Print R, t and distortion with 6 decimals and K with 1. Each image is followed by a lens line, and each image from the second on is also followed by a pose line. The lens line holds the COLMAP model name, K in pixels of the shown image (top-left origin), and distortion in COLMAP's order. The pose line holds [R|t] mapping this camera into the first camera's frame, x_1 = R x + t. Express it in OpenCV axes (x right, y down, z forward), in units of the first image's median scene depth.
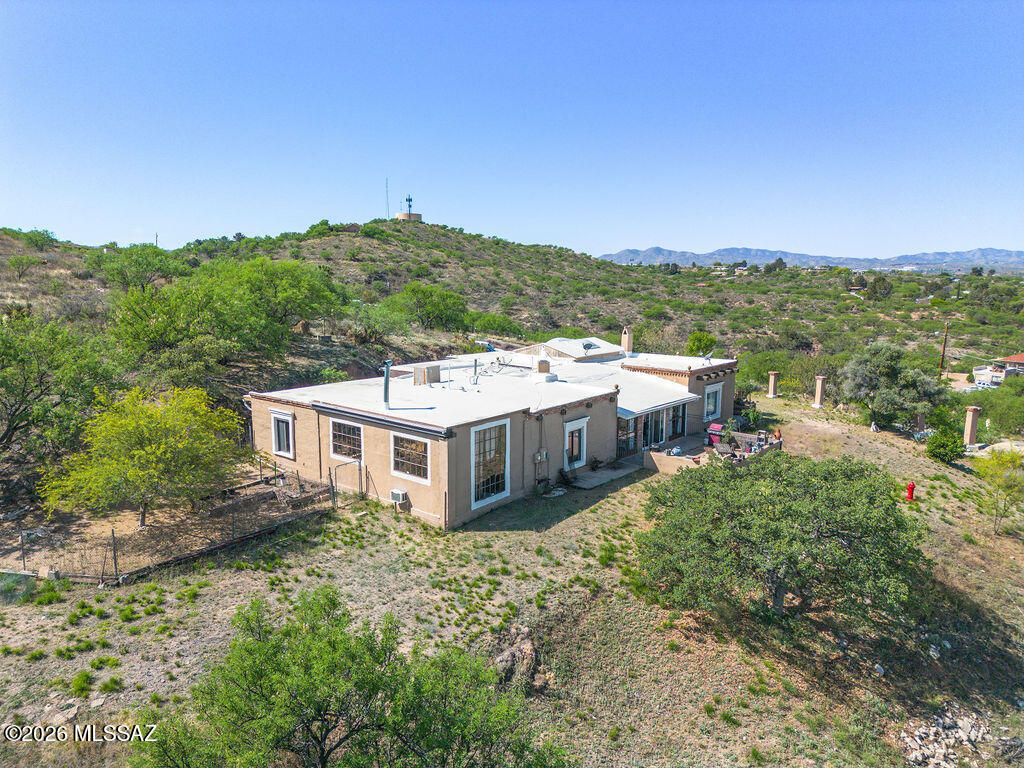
lens RADIAL K [[725.8, 0, 515.3], [0, 725.8, 377.1], [0, 0, 1]] dist [0.075863, -0.088679]
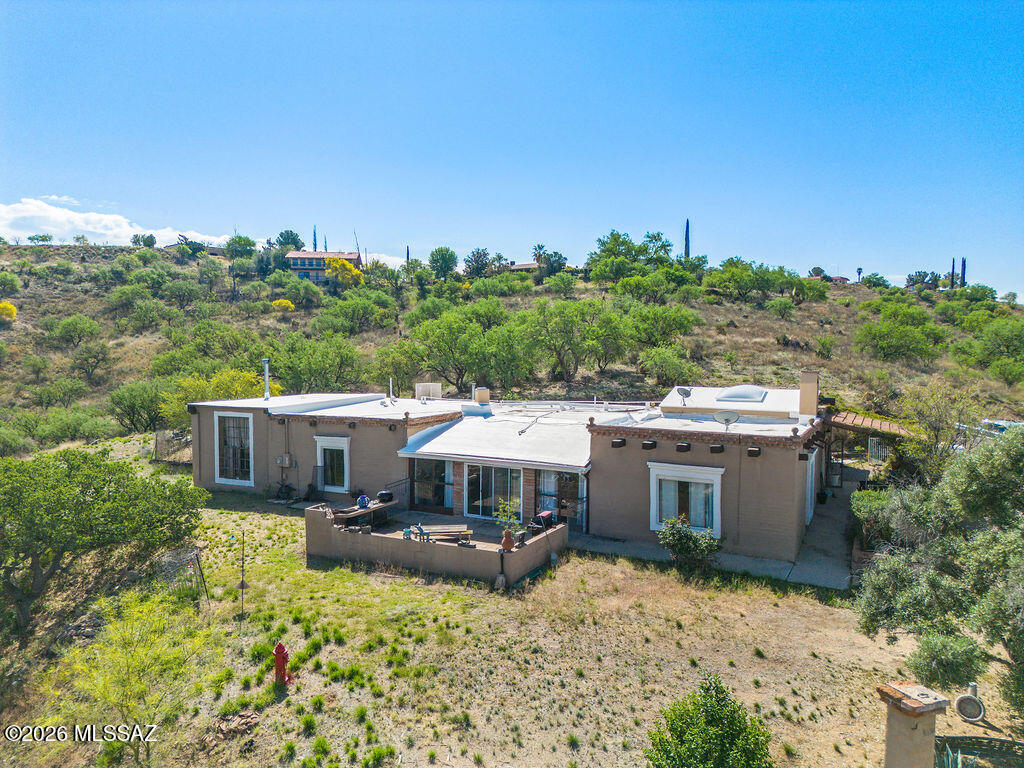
lens RADIAL K [[725.8, 0, 515.3], [0, 725.8, 377.1], [0, 0, 1]] dist [0.075863, -0.088679]
pose [[0.200838, 0.027236, -0.979246, 1.126466], [-0.143805, 0.989604, -0.001969, -0.051224], [0.969012, 0.141216, 0.202667, 1.129378]]
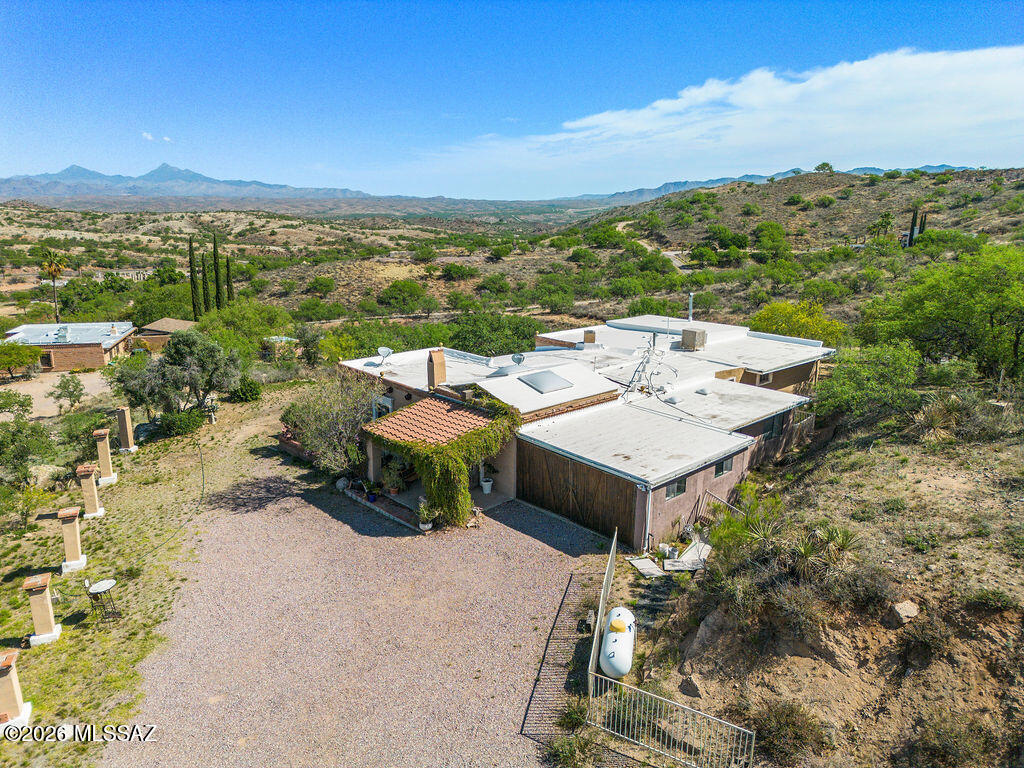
lens RADIAL K [[725.8, 0, 515.3], [0, 725.8, 377.1], [0, 0, 1]] dist [0.075863, -0.088679]
pose [[-0.989420, -0.050294, 0.136083, -0.008140], [0.003294, 0.929961, 0.367644, -0.475432], [-0.145042, 0.364203, -0.919956, 2.693854]]
